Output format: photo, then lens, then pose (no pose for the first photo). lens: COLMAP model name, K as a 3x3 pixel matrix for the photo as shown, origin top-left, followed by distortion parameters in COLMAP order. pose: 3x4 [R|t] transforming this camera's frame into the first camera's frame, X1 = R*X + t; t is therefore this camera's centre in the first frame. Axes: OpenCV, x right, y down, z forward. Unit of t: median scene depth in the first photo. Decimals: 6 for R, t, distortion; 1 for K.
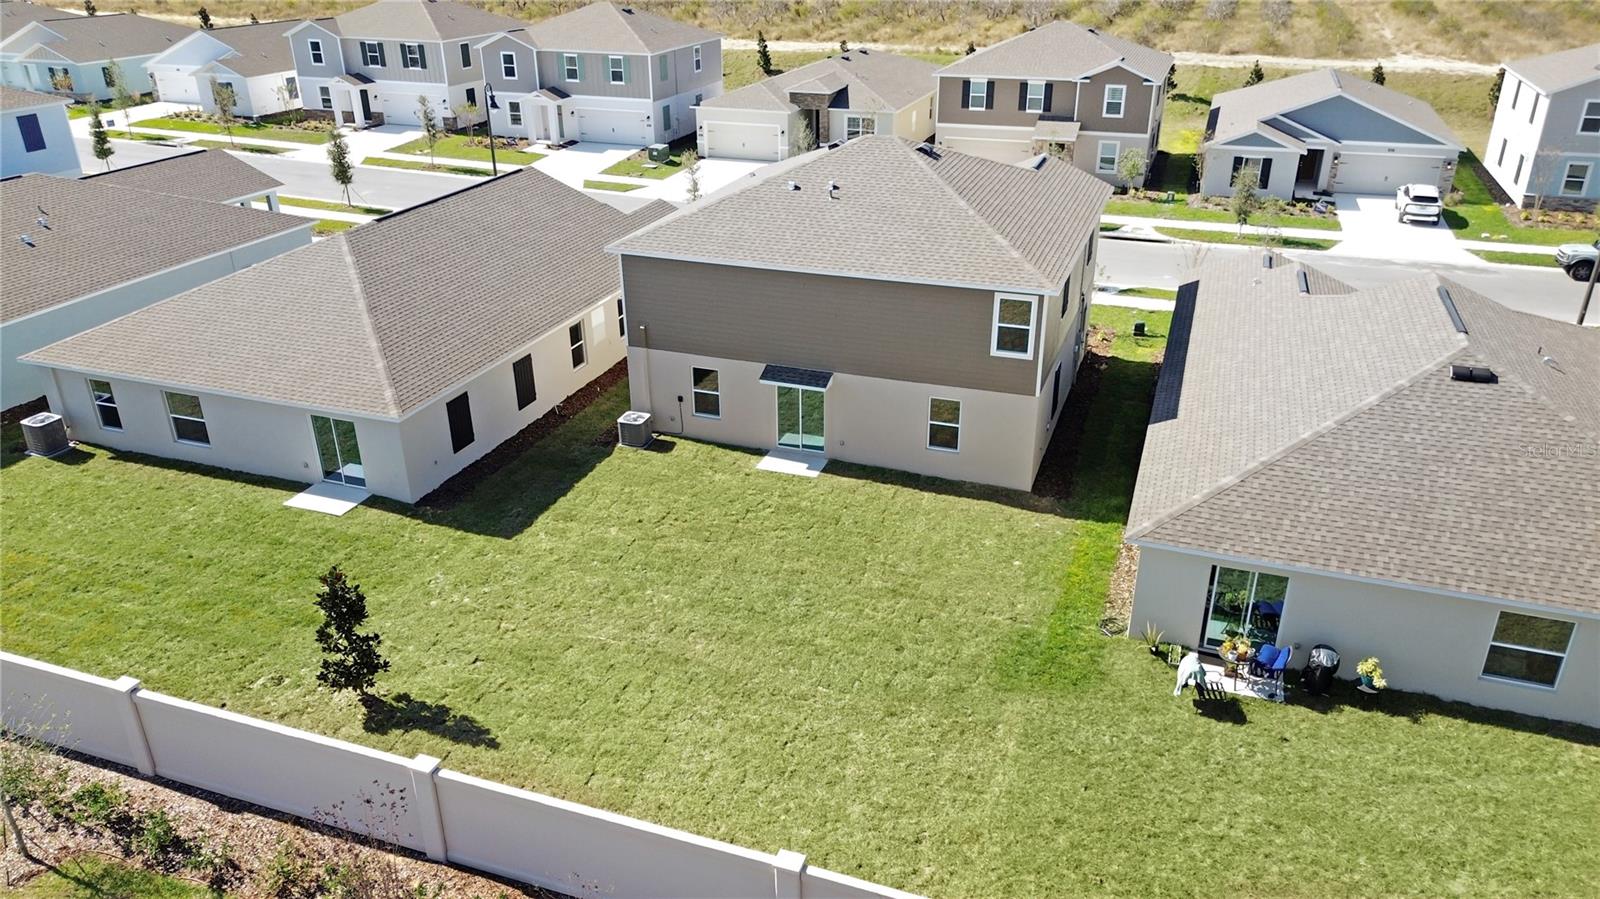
lens RADIAL K [[1138.1, 0, 800.0], [0, 1138.1, 450.1], [0, 0, 1]] dist [0.038275, -0.036175]
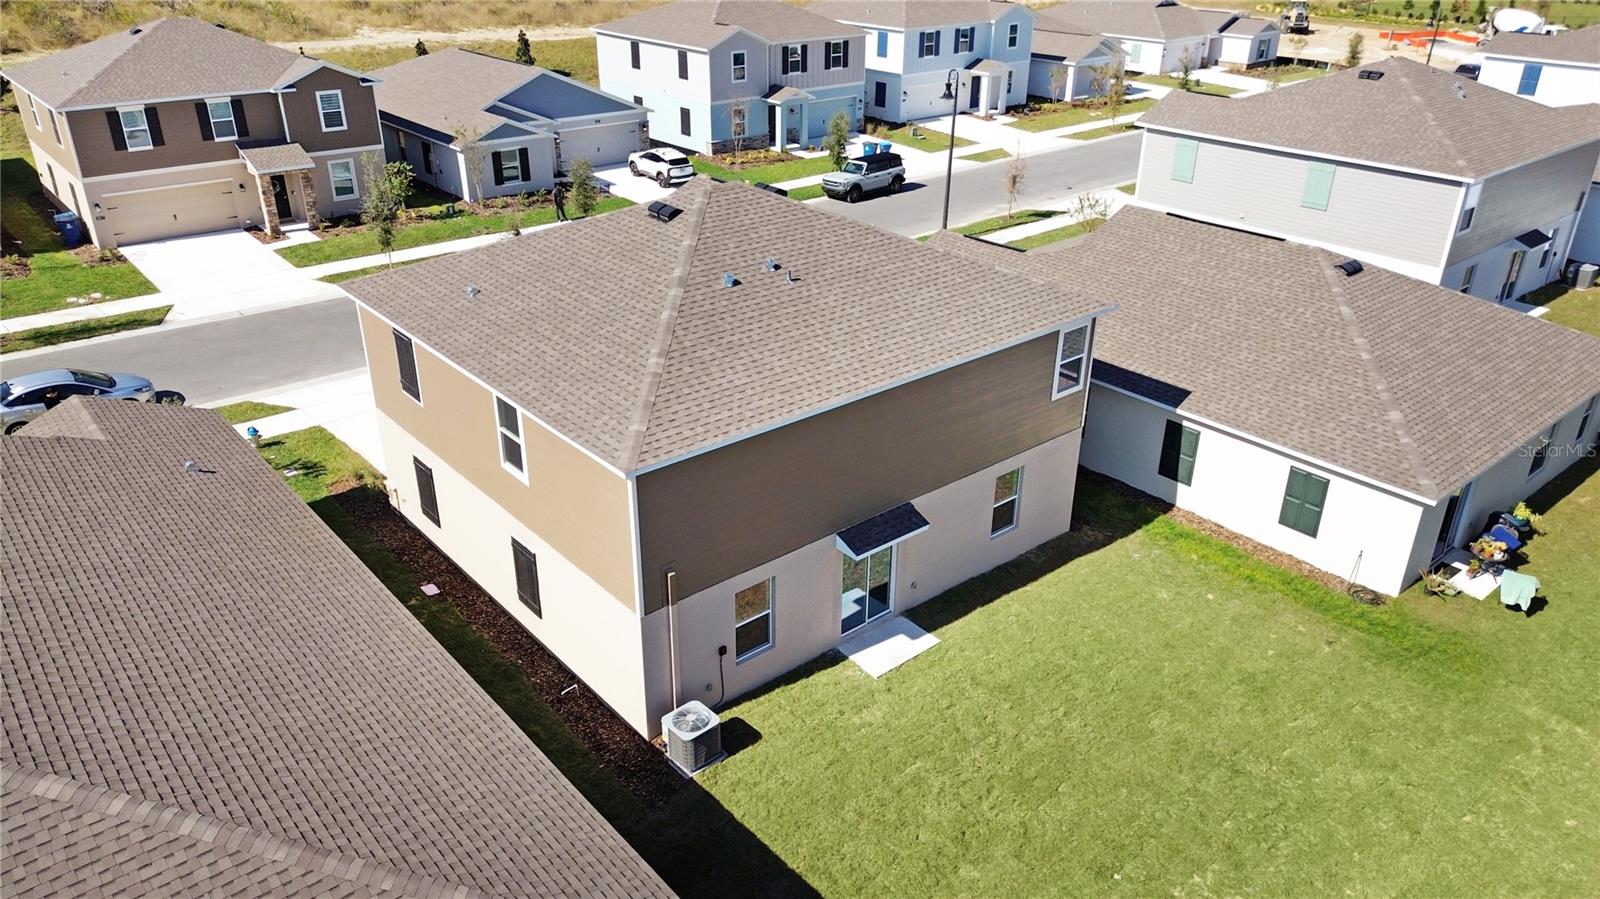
lens RADIAL K [[1138.1, 0, 803.2], [0, 1138.1, 449.1], [0, 0, 1]] dist [0.038275, -0.036175]
pose [[0.482075, -0.373766, 0.792403, -0.293215], [0.356295, 0.909905, 0.212431, -0.143408], [-0.800411, 0.179921, 0.571813, 0.322025]]
